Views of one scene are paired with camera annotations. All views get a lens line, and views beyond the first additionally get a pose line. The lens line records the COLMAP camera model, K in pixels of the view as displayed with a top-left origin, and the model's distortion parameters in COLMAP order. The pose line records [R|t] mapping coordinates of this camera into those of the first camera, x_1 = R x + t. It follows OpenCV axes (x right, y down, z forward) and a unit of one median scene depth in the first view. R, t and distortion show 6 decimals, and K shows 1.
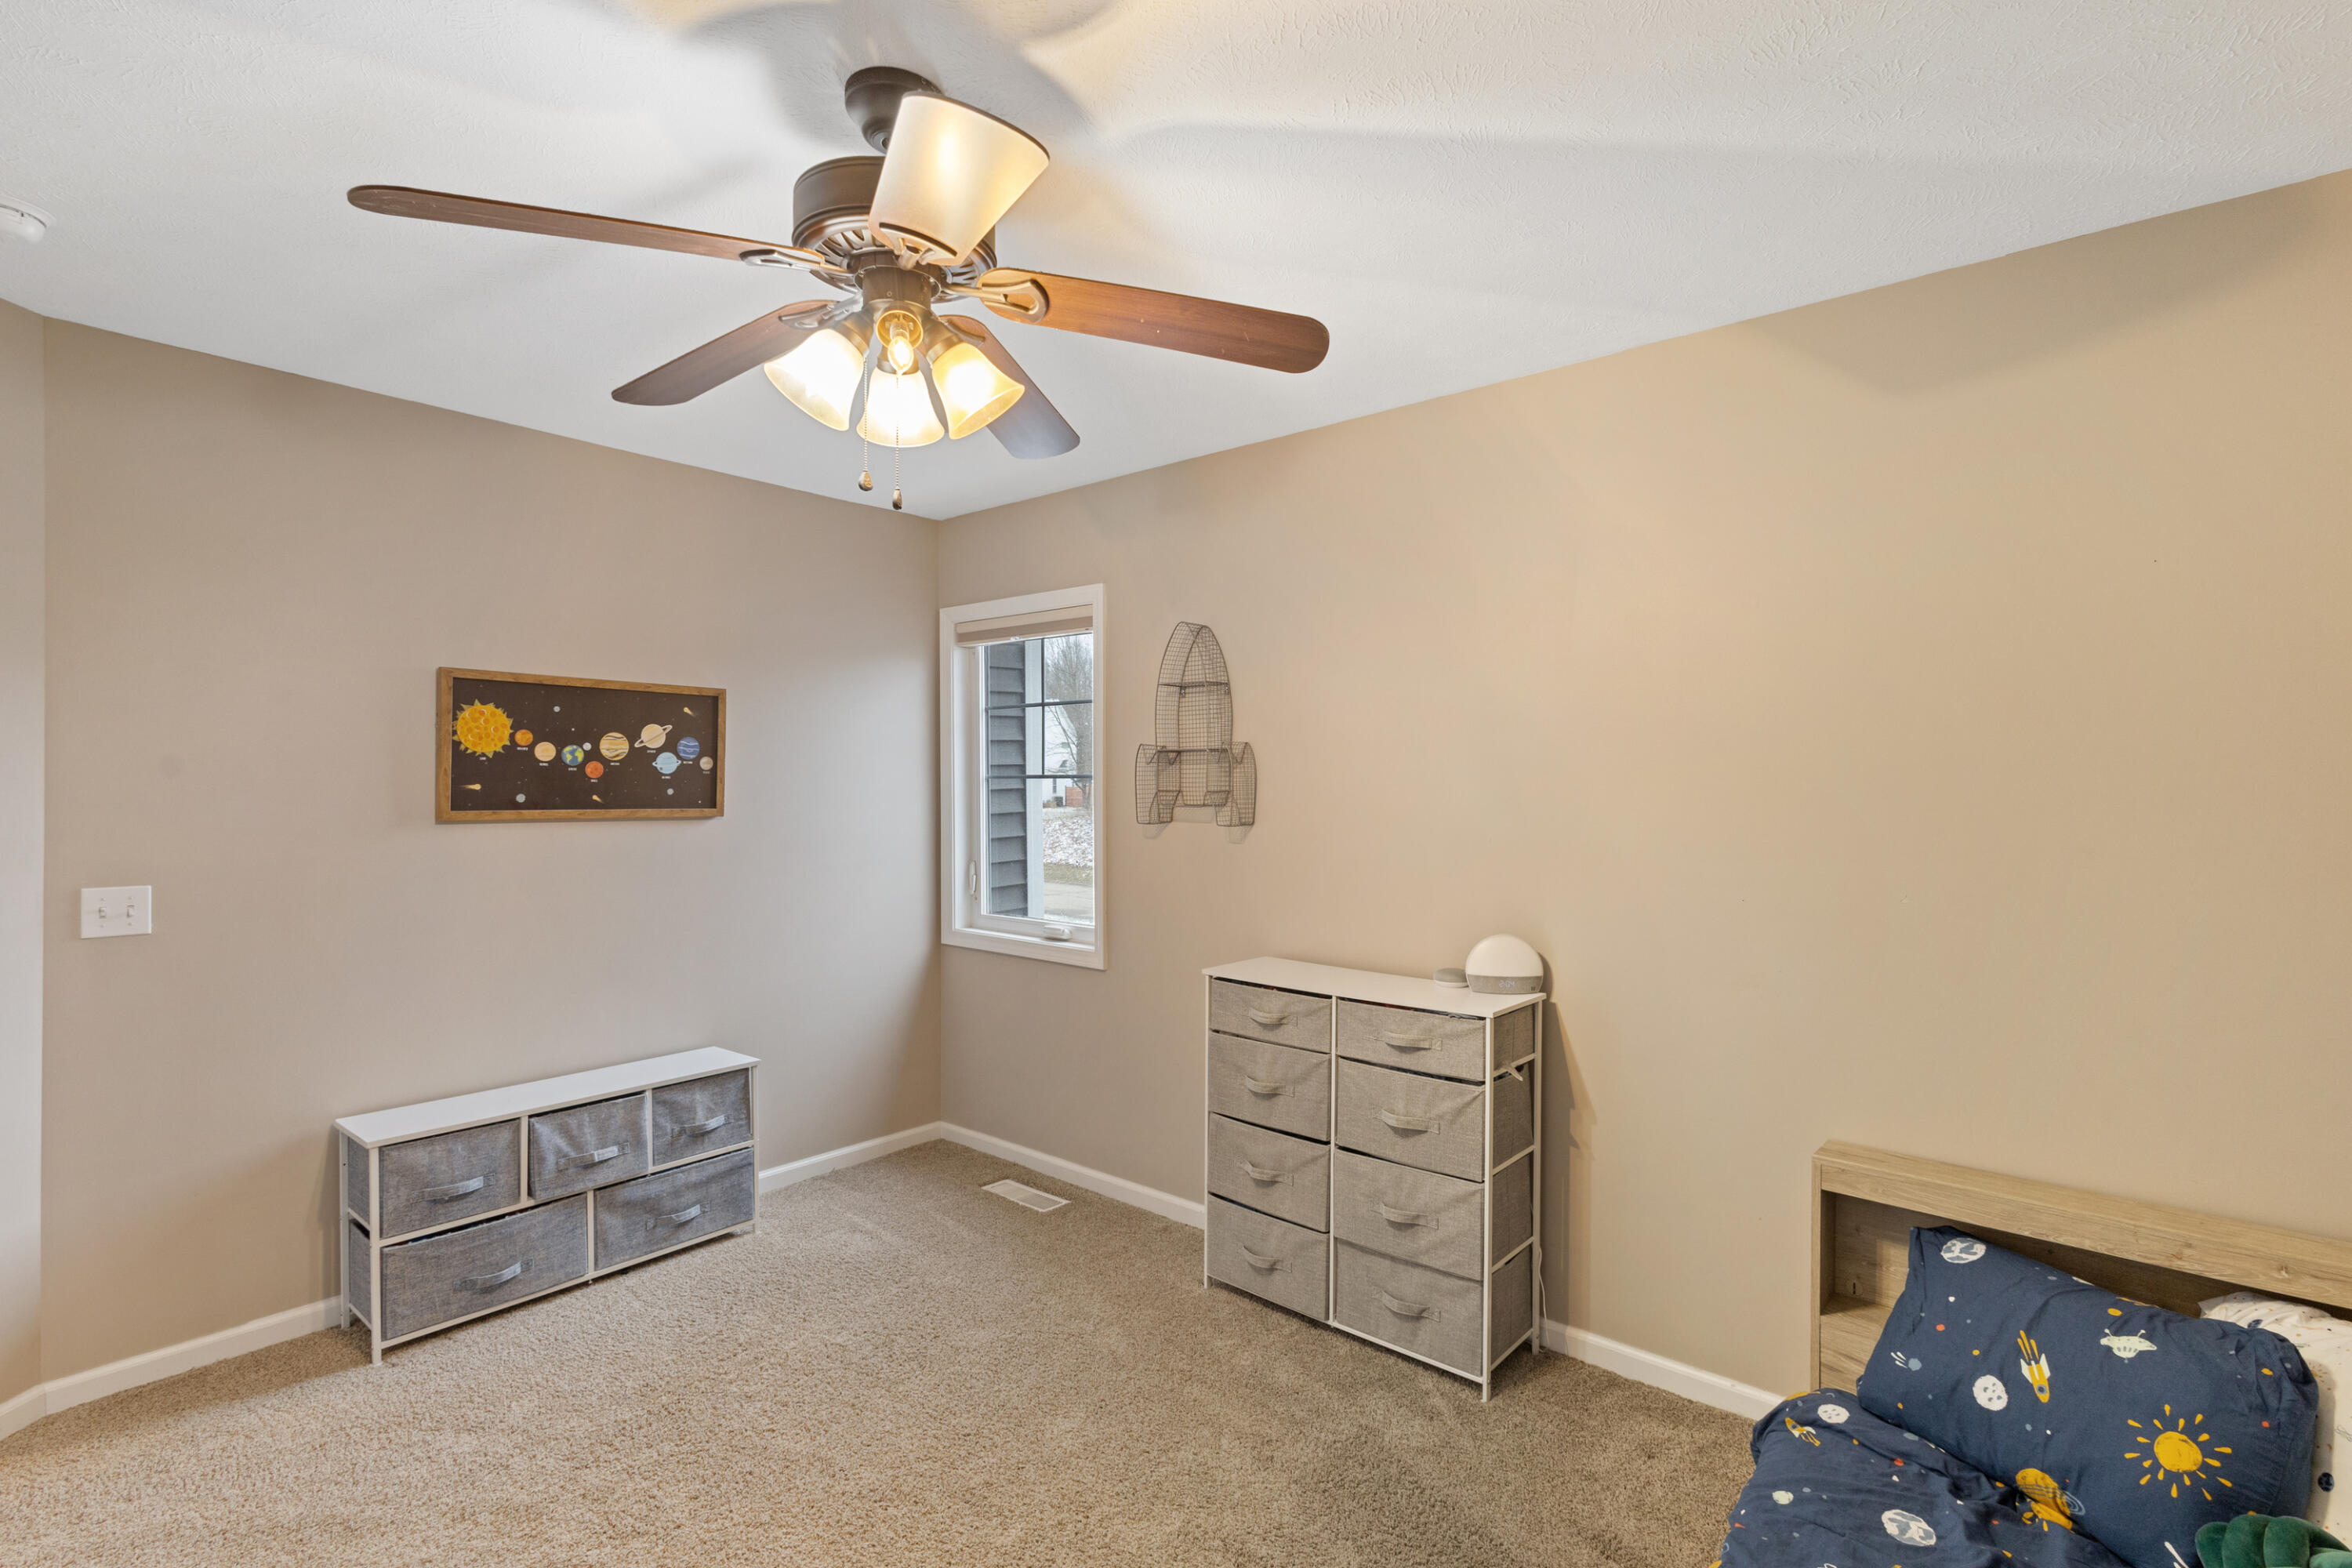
lens RADIAL K [[1087.7, 0, 1176.0], [0, 1087.7, 784.0], [0, 0, 1]] dist [0.004650, -0.000142]
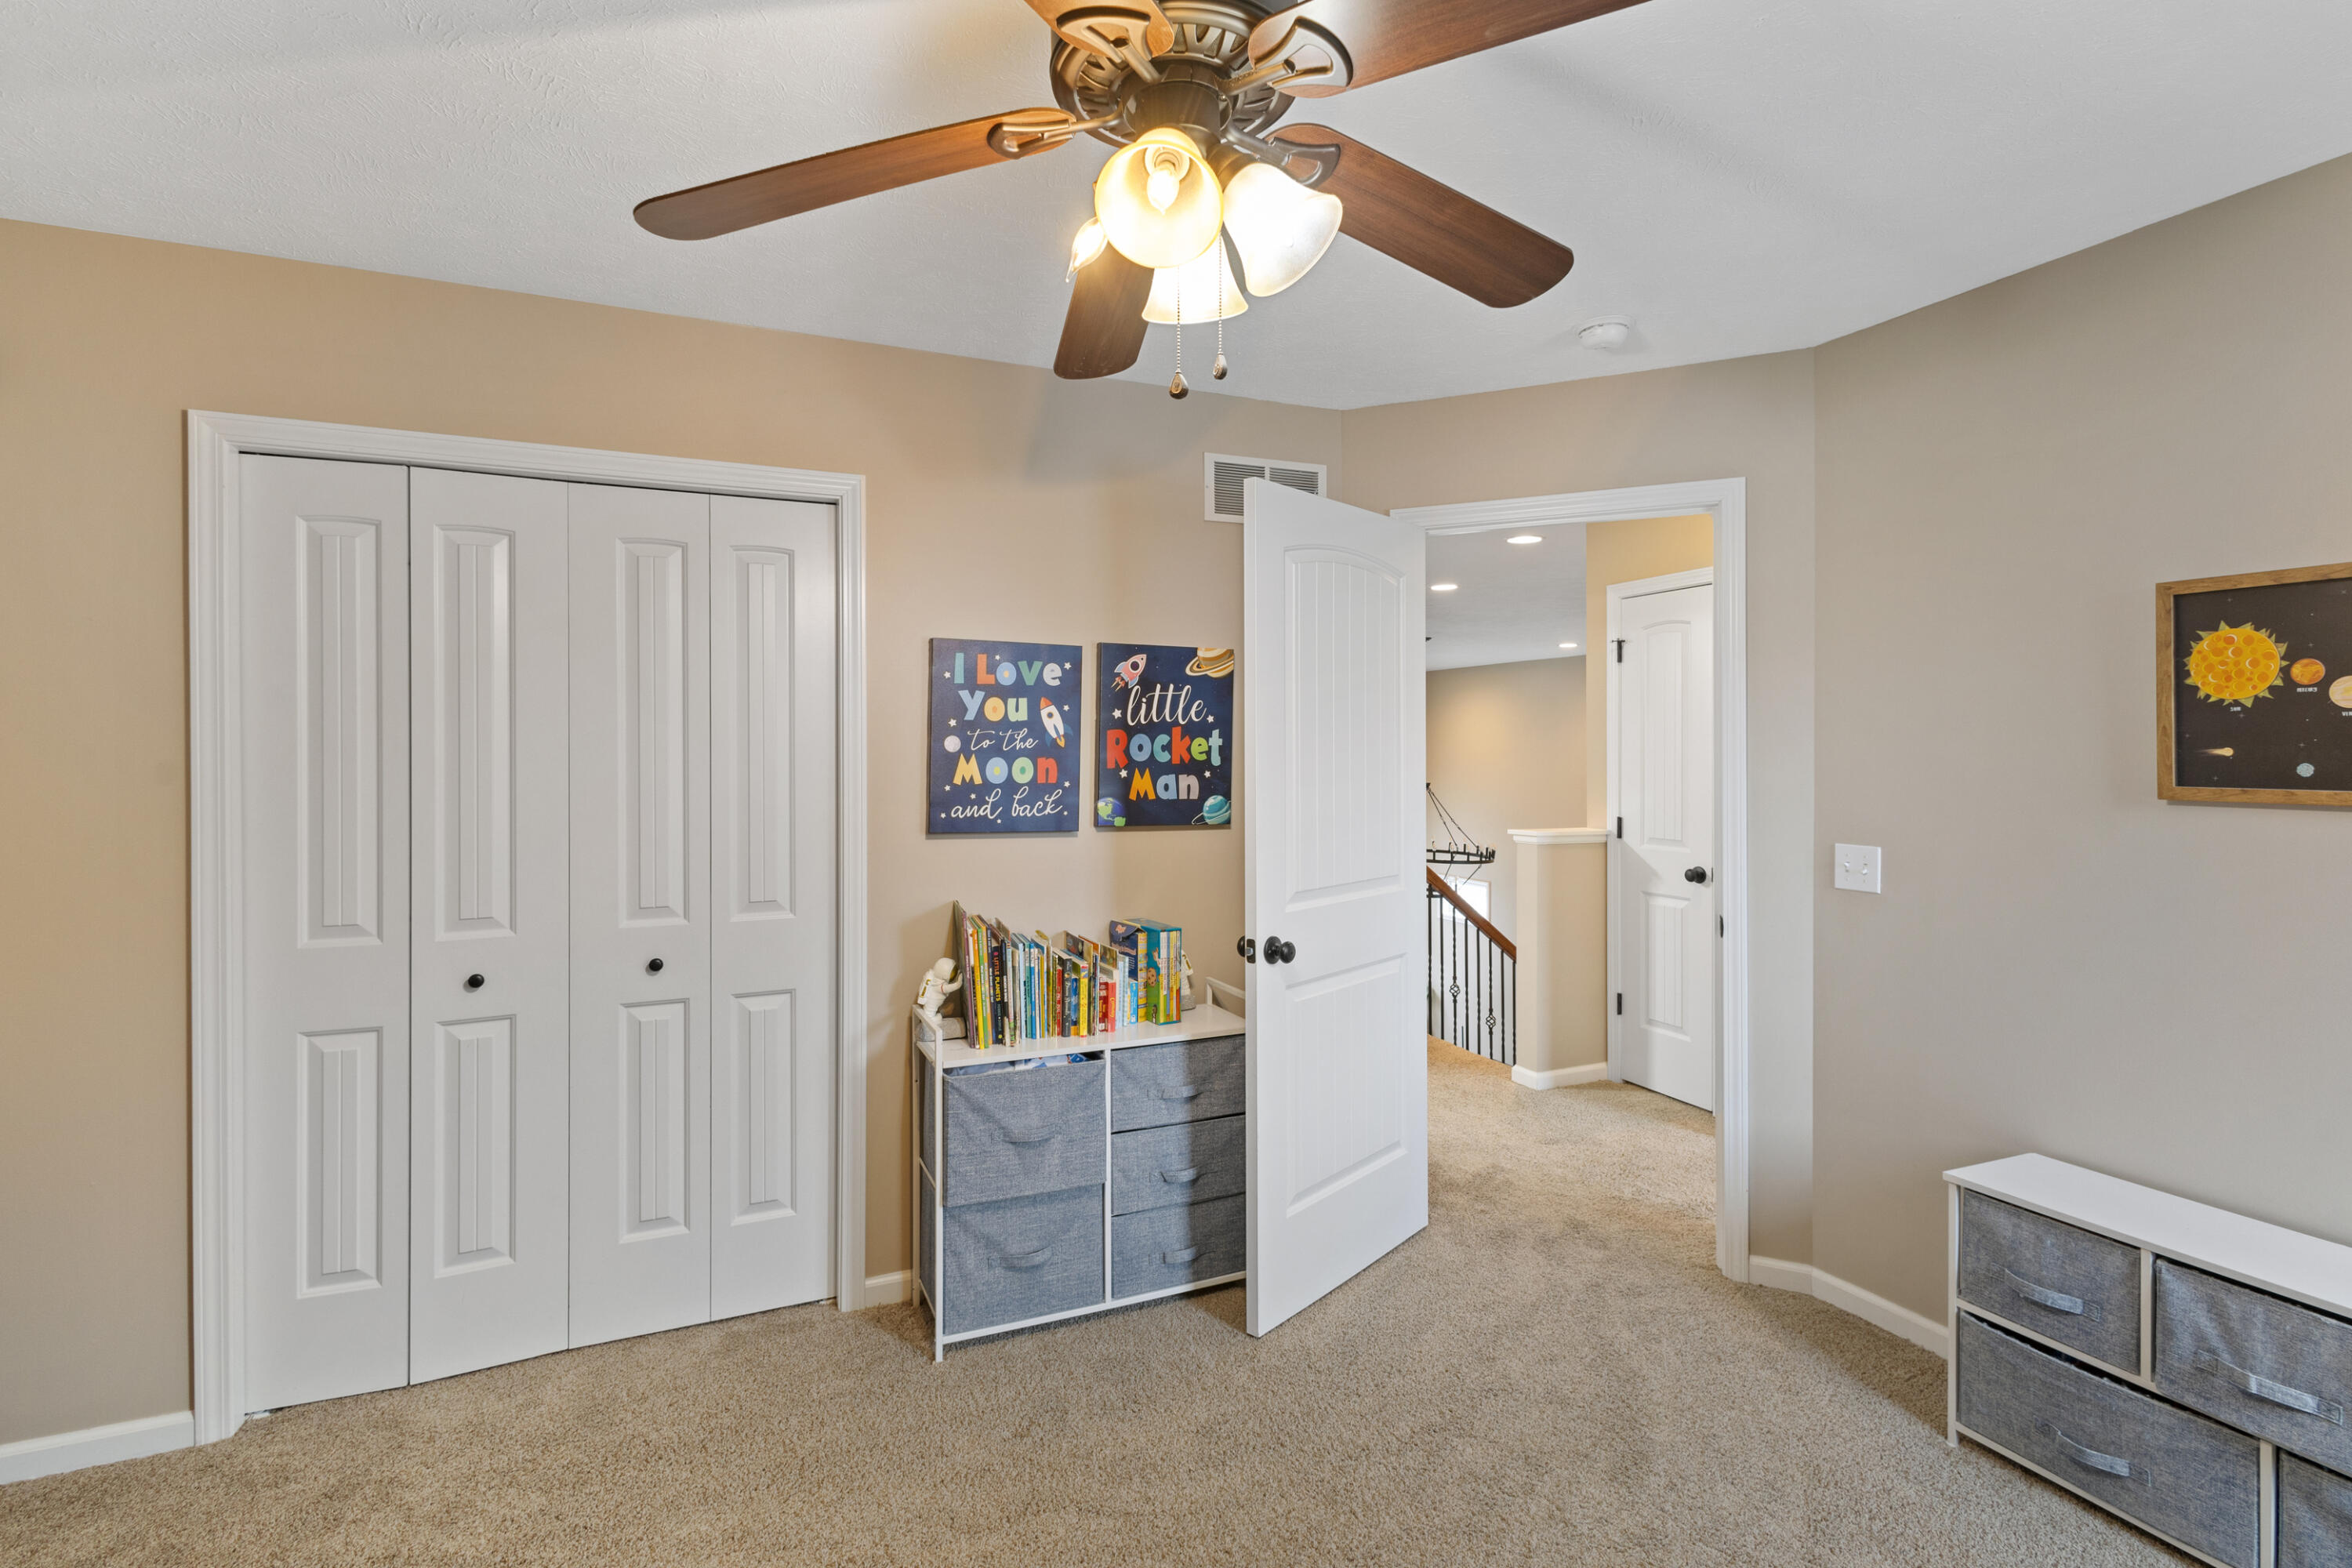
lens RADIAL K [[1092.8, 0, 1193.1], [0, 1092.8, 762.0], [0, 0, 1]] dist [0.003289, -0.000443]
pose [[-0.424720, 0.001651, -0.905323, 0.236487], [-0.004472, 0.999982, 0.003922, 0.009105], [0.905314, 0.005715, -0.424705, 0.723705]]
